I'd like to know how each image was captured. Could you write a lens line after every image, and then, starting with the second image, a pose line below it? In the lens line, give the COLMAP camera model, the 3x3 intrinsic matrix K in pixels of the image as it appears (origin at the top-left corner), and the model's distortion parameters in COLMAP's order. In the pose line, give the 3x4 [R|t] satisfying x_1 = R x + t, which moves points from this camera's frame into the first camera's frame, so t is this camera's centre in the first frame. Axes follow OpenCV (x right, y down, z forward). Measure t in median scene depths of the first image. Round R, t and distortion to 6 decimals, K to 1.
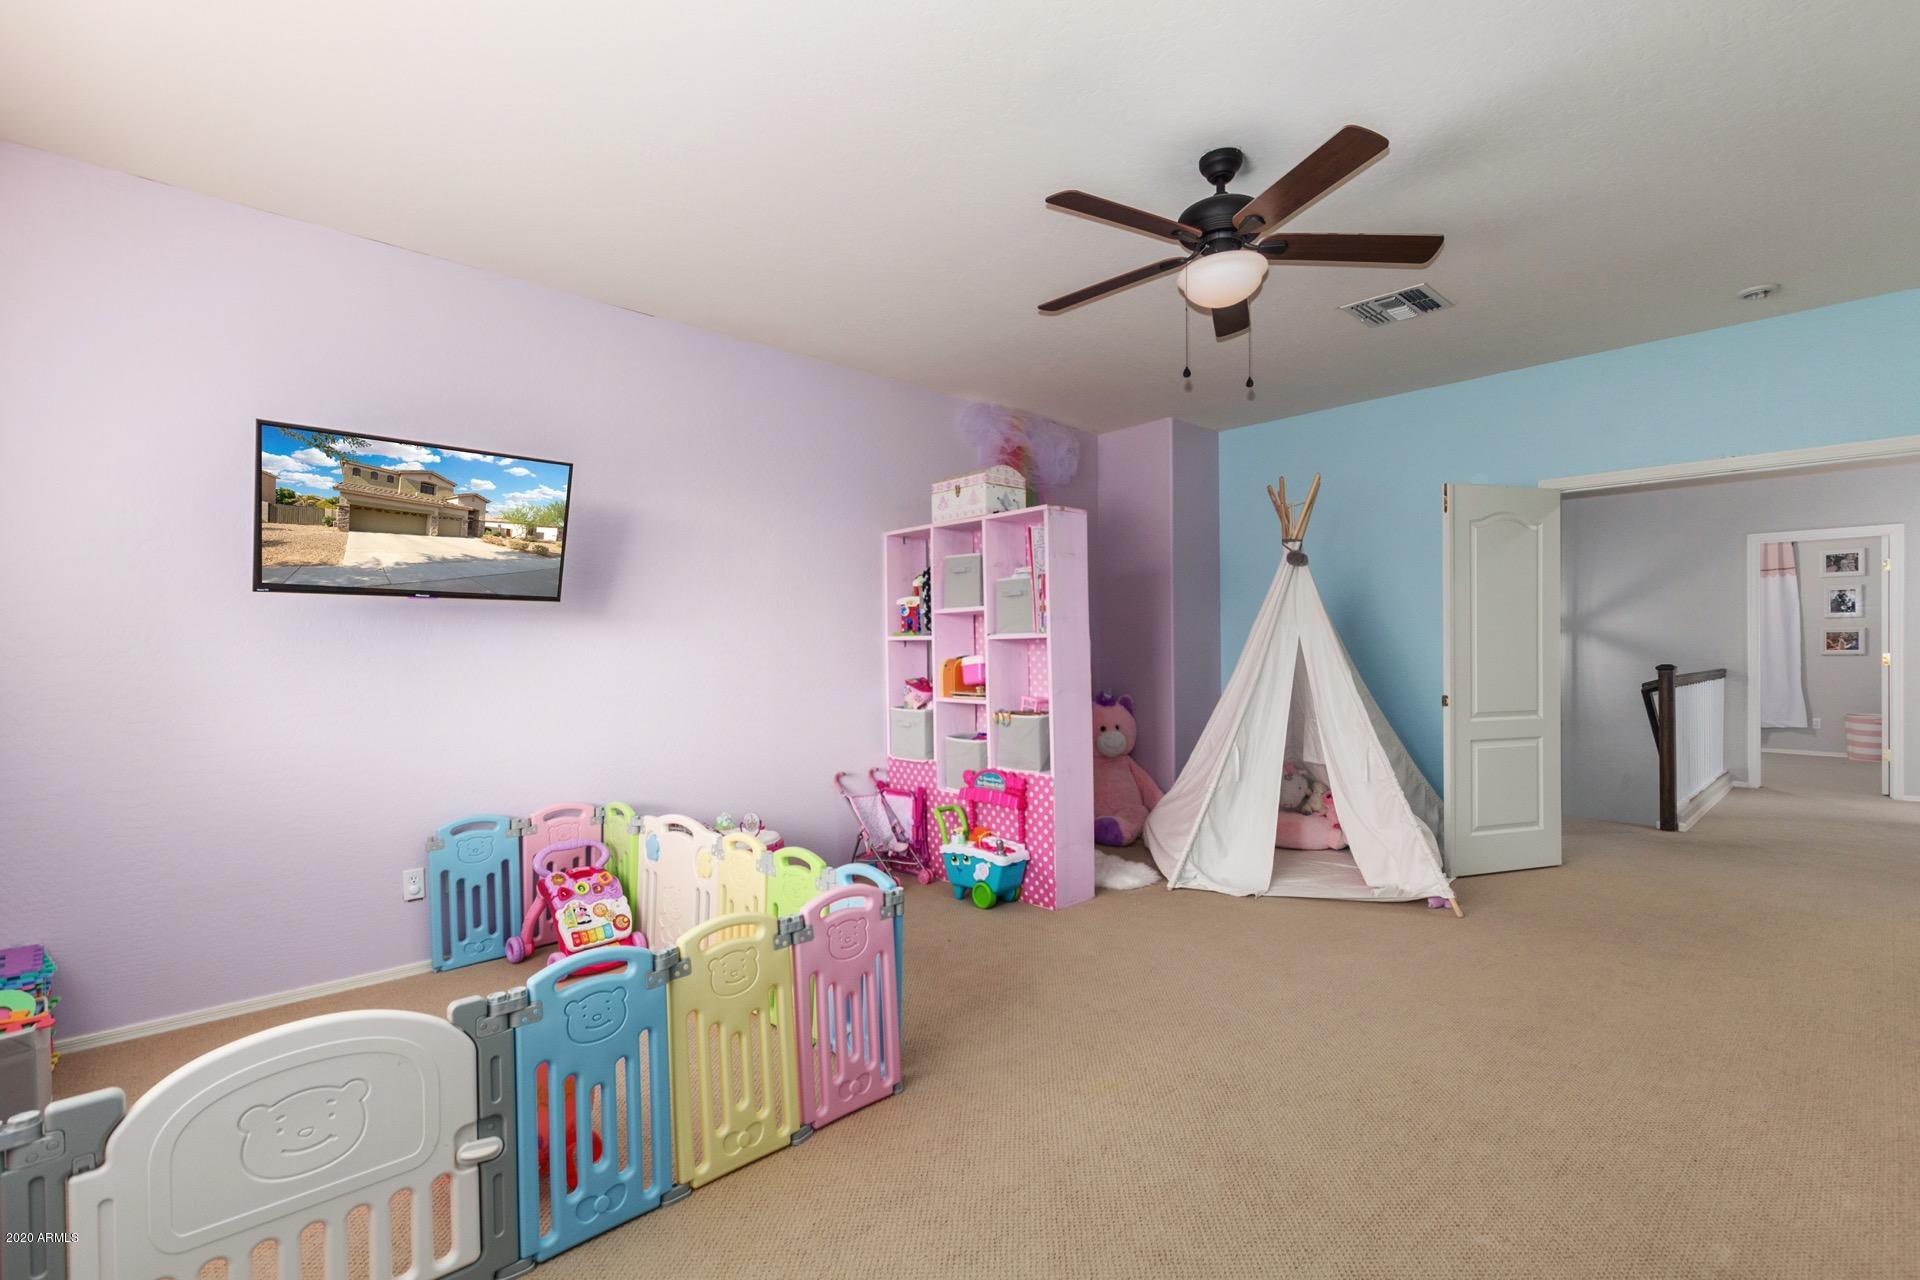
lens RADIAL K [[881.5, 0, 965.8], [0, 881.5, 647.4], [0, 0, 1]] dist [0.014733, -0.001990]
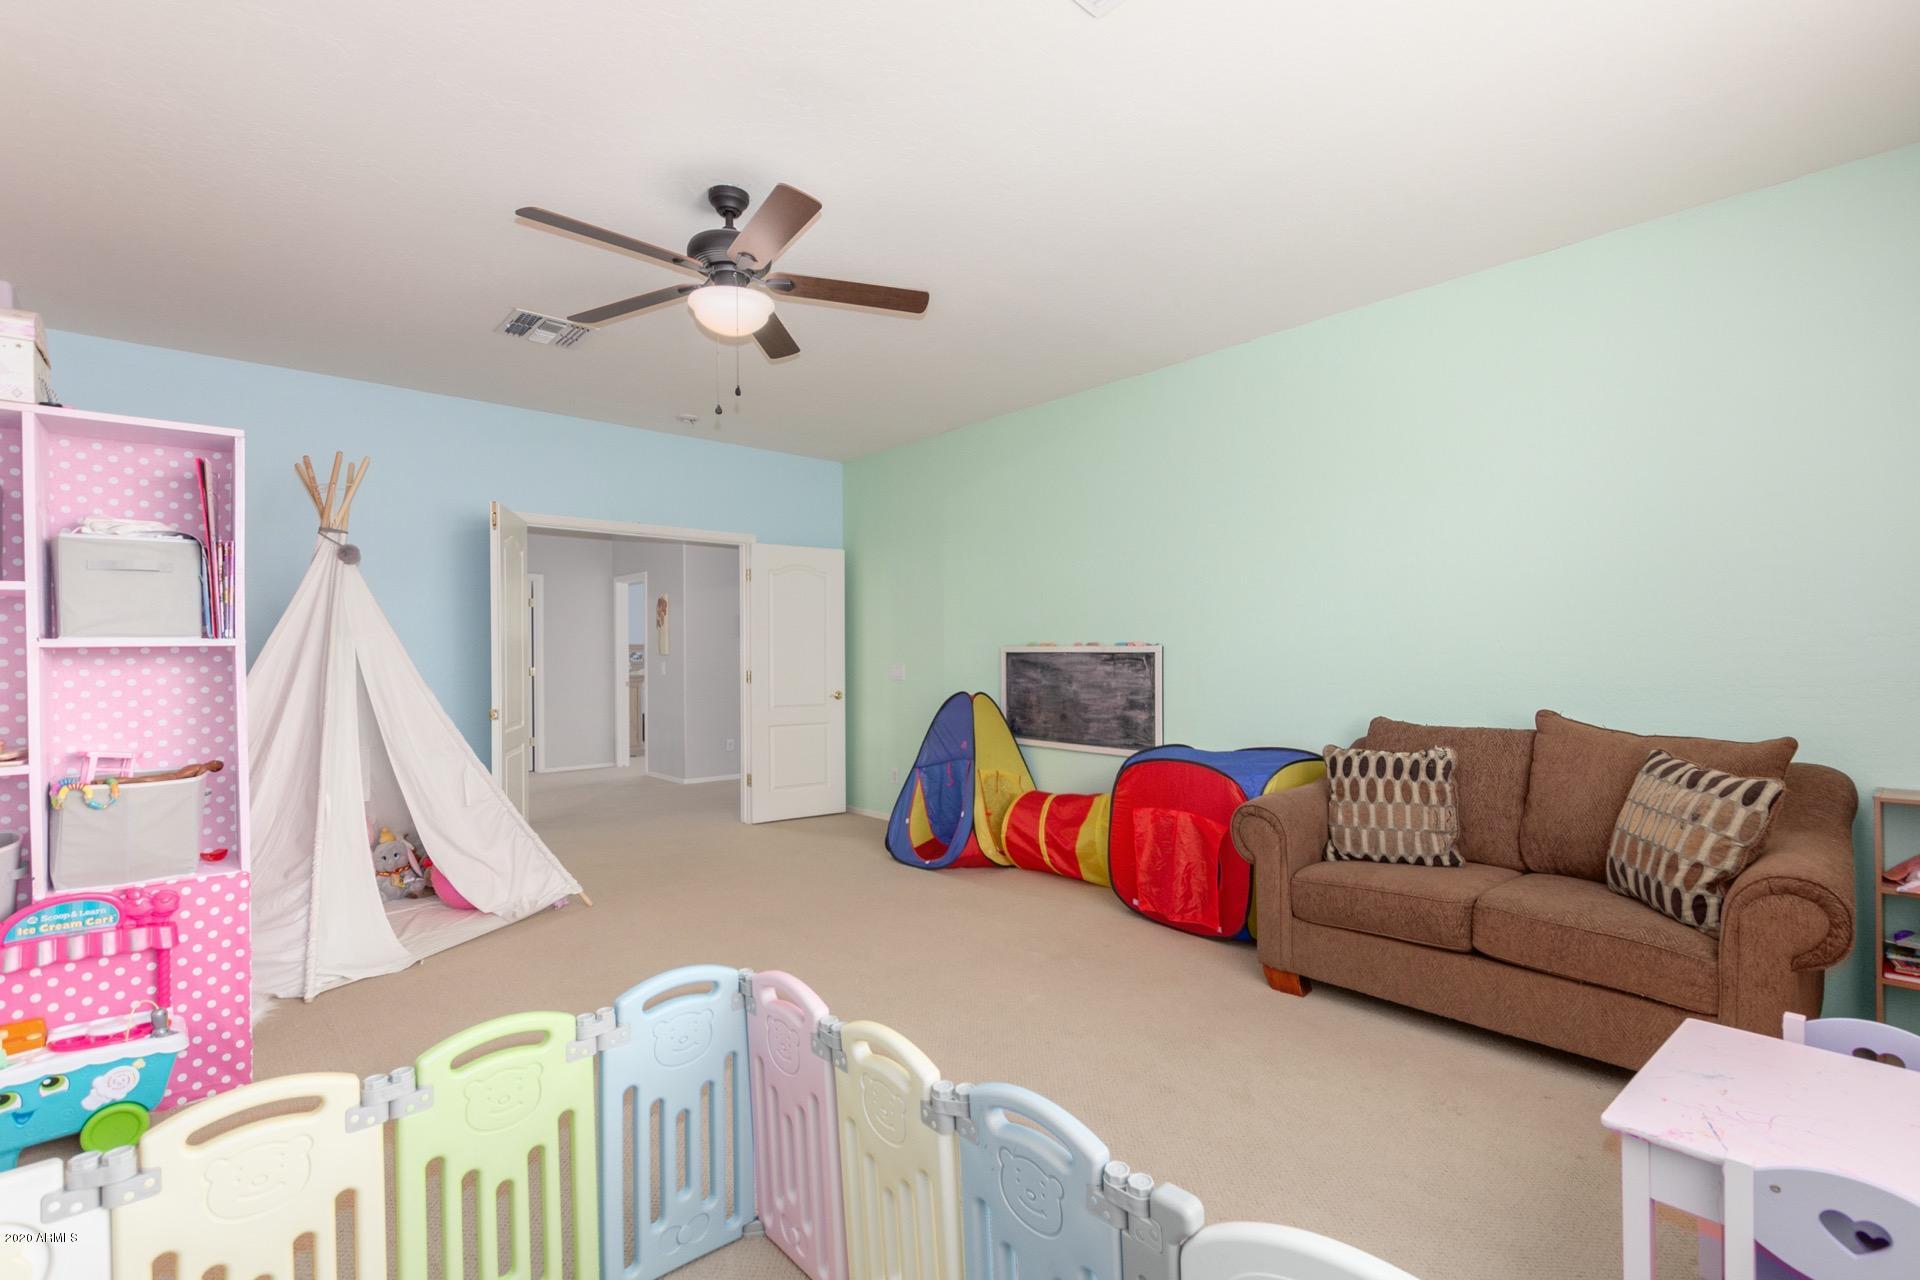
lens RADIAL K [[881.5, 0, 969.4], [0, 881.5, 650.6], [0, 0, 1]] dist [0.014733, -0.001990]
pose [[0.030401, 0.013522, 0.999446, -1.019488], [0.004501, 0.999897, -0.013665, 0.005269], [-0.999528, 0.004914, 0.030337, 0.941562]]
